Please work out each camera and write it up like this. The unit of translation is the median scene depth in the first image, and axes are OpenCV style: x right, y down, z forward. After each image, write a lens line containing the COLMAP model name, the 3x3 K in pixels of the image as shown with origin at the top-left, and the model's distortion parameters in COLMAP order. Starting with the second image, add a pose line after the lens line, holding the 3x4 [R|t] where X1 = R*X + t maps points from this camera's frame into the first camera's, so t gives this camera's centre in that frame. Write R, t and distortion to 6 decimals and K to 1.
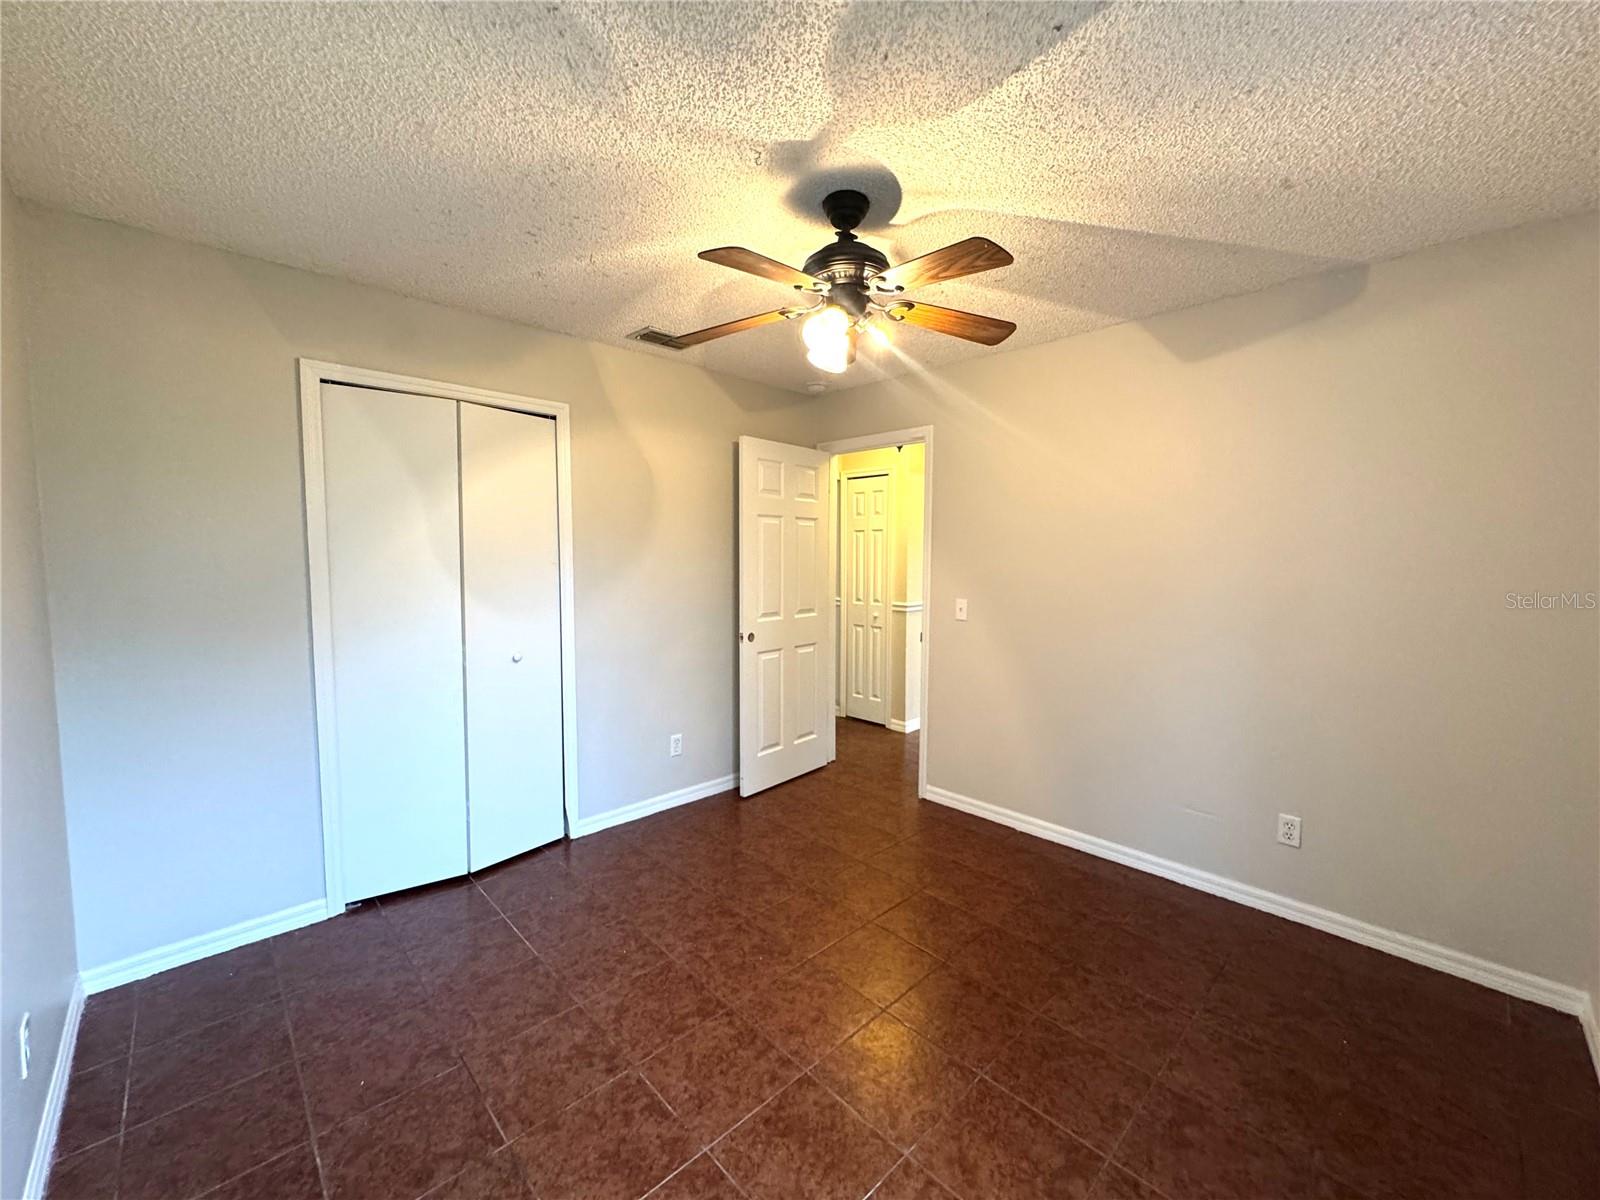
lens RADIAL K [[640.7, 0, 806.7], [0, 640.7, 592.2], [0, 0, 1]] dist [-0.002816, 0.001550]
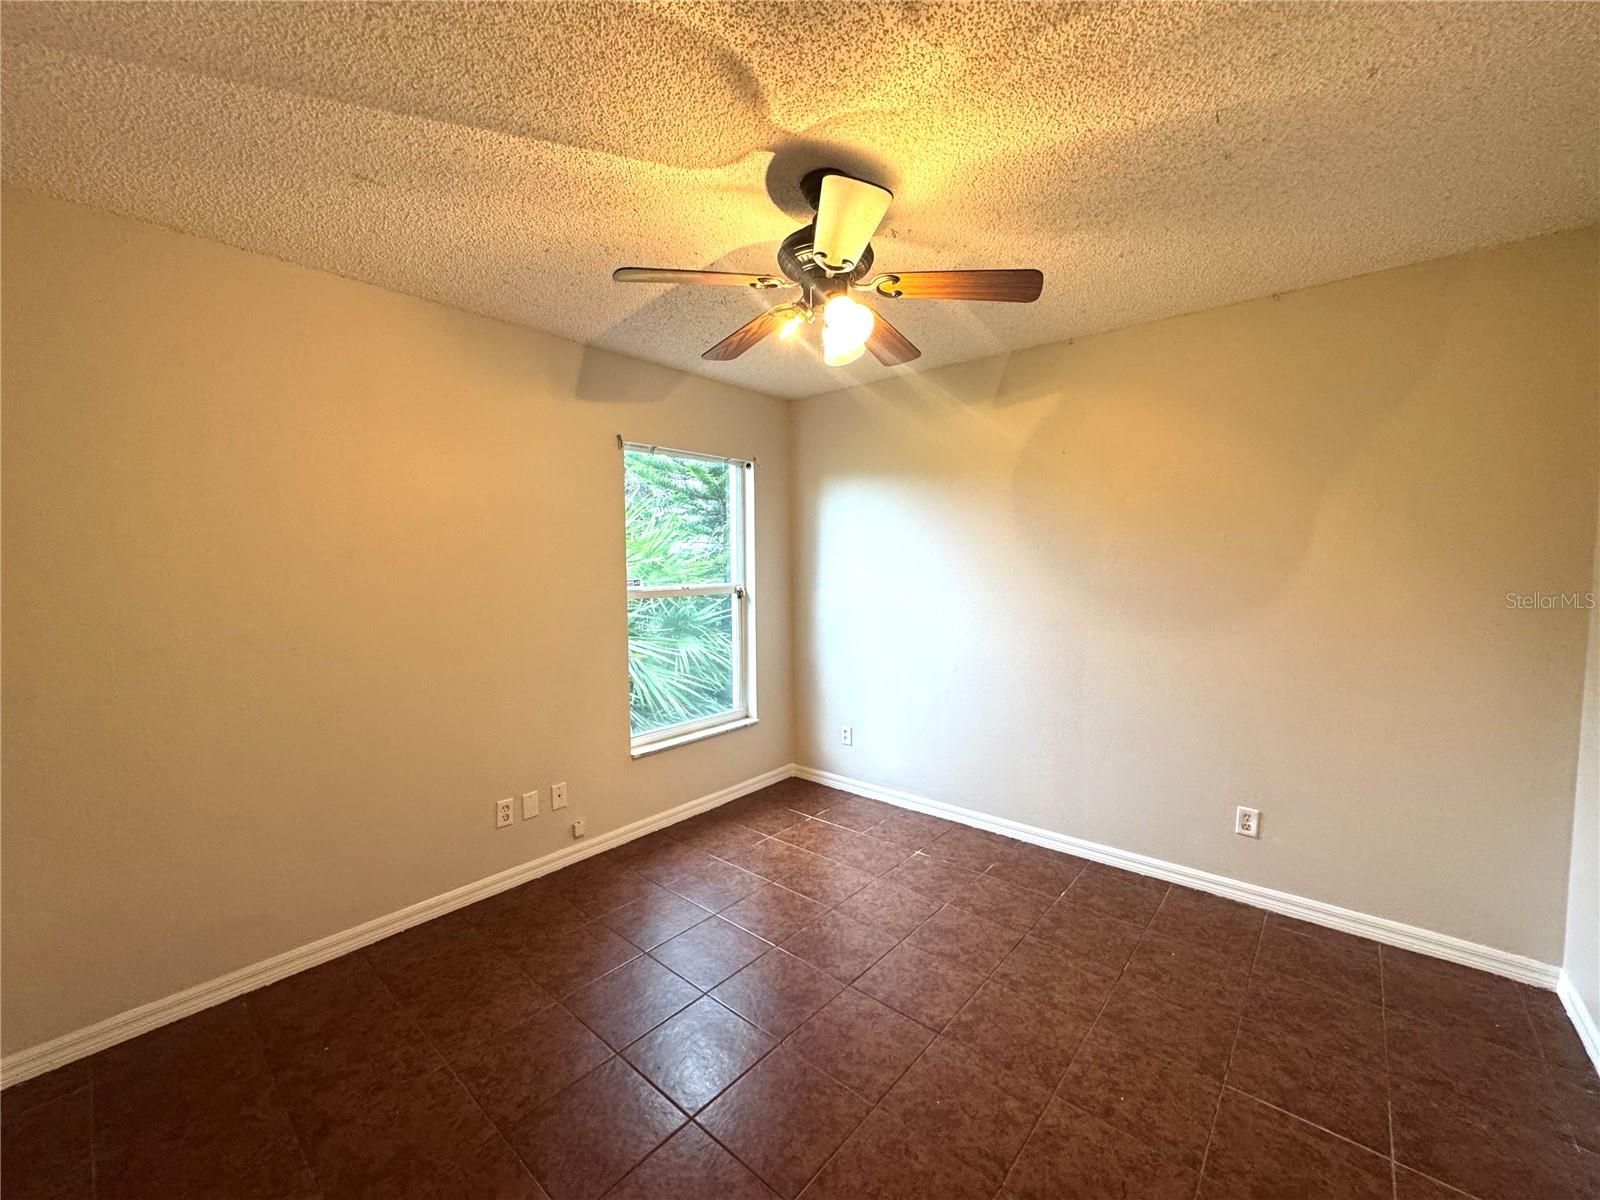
lens RADIAL K [[640.7, 0, 793.1], [0, 640.7, 603.6], [0, 0, 1]] dist [-0.002816, 0.001550]
pose [[-0.997430, 0.007385, -0.071263, 0.161823], [-0.002135, 0.991167, 0.132600, -0.116638], [0.071613, 0.132412, -0.988604, 1.814884]]
